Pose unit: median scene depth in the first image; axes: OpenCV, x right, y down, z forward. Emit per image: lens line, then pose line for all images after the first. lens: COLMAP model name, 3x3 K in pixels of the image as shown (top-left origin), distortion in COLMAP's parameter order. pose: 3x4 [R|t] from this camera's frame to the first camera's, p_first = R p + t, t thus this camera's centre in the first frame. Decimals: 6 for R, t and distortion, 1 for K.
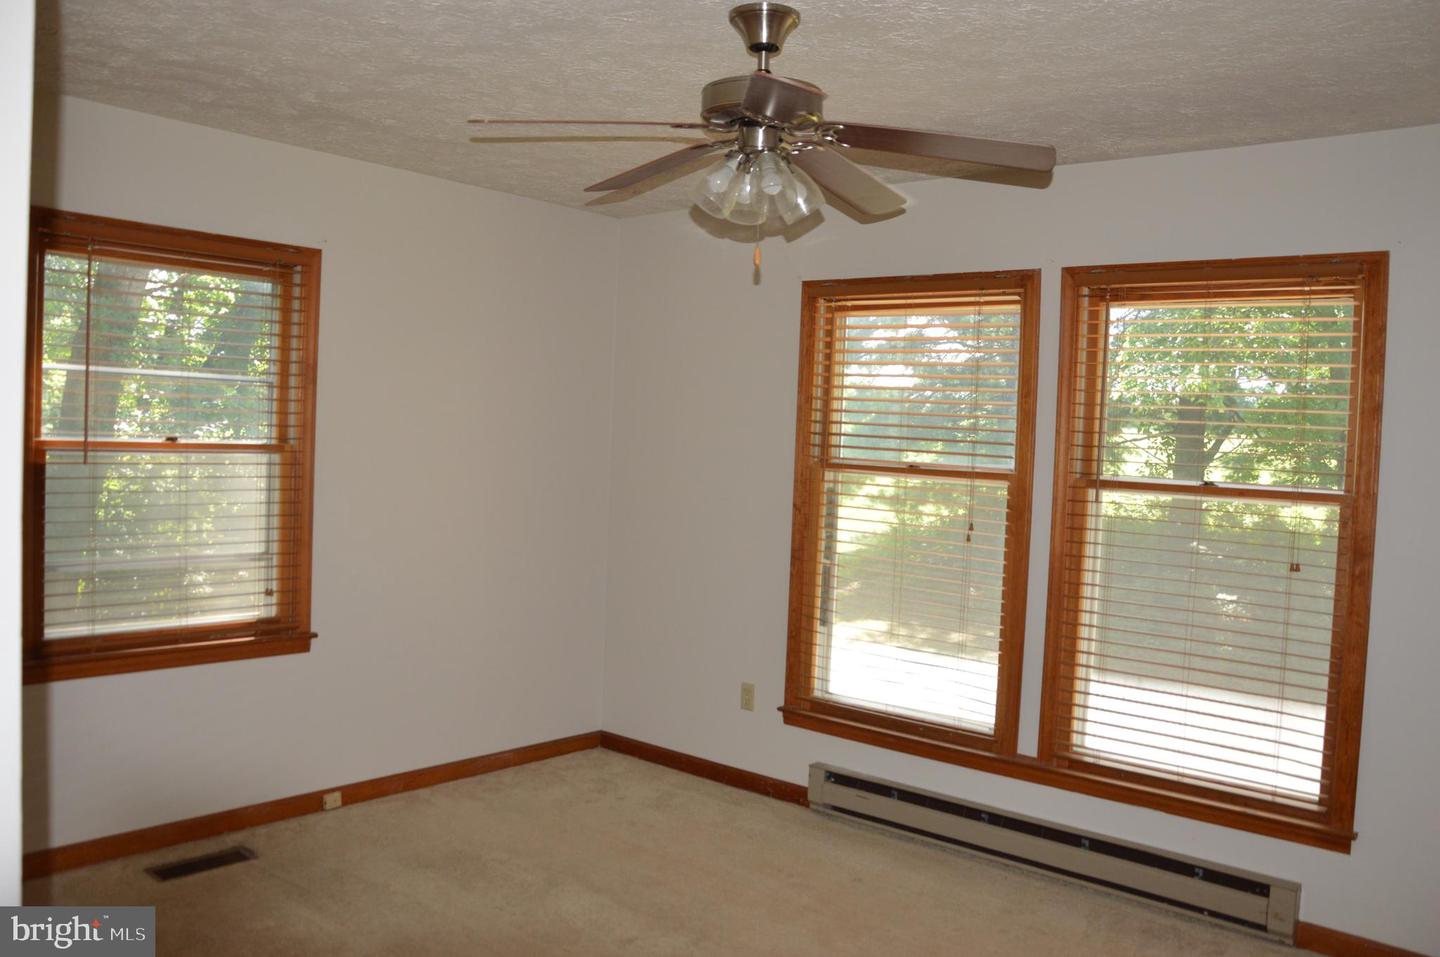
lens RADIAL K [[1118.6, 0, 745.1], [0, 1118.6, 482.8], [0, 0, 1]] dist [-0.150816, 0.115623]
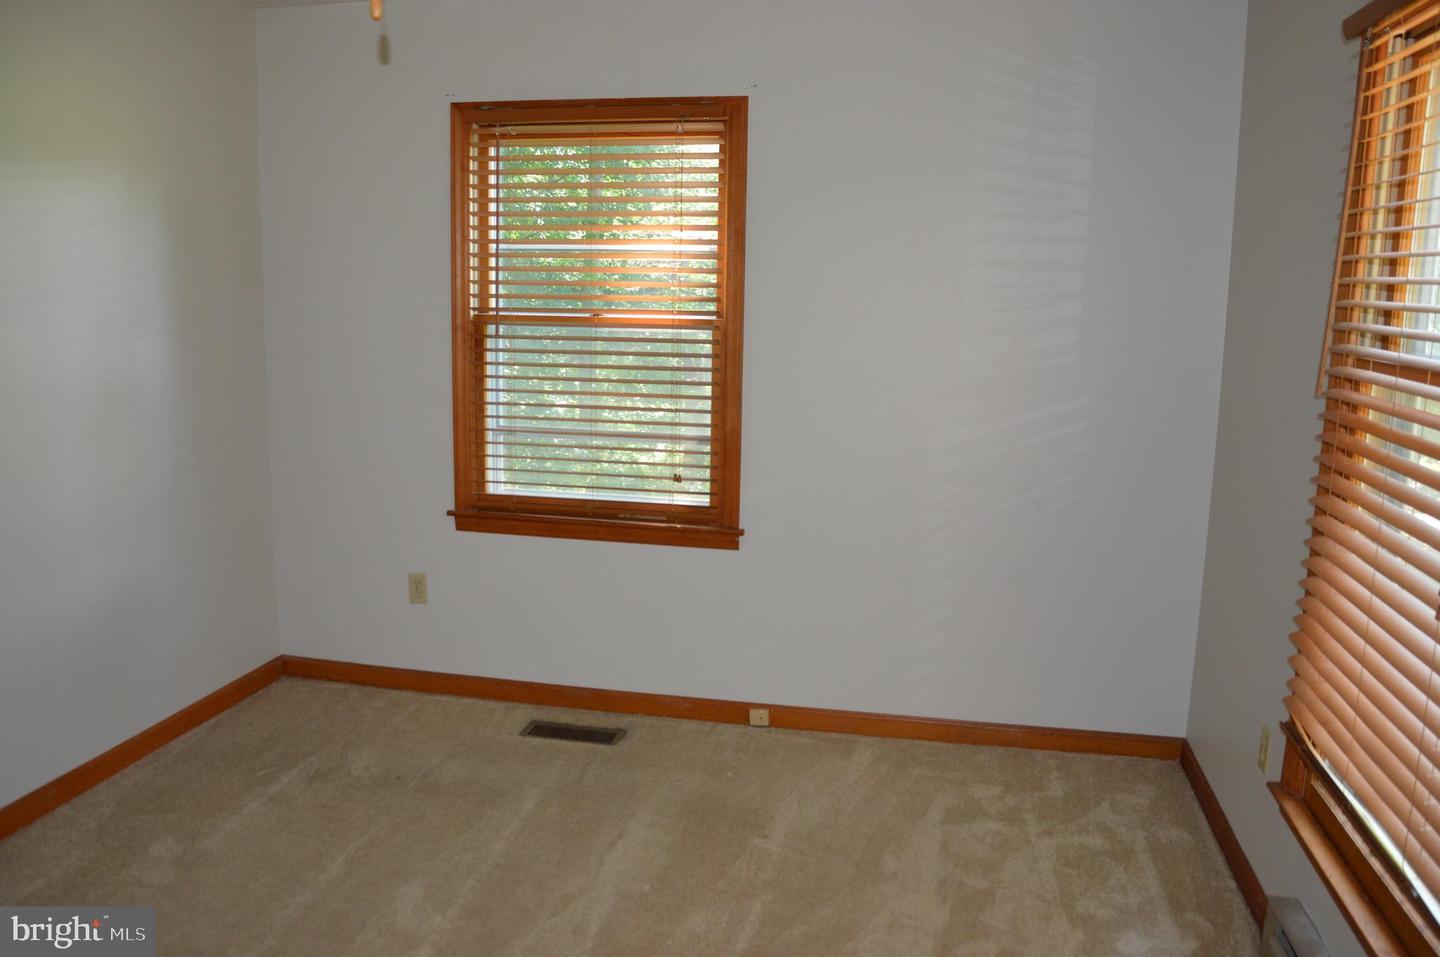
lens RADIAL K [[1118.6, 0, 745.1], [0, 1118.6, 482.8], [0, 0, 1]] dist [-0.150816, 0.115623]
pose [[0.486637, 0.107575, -0.866956, 0.405785], [-0.036471, 0.994026, 0.102870, 0.003569], [0.872843, -0.018441, 0.487653, 0.555374]]
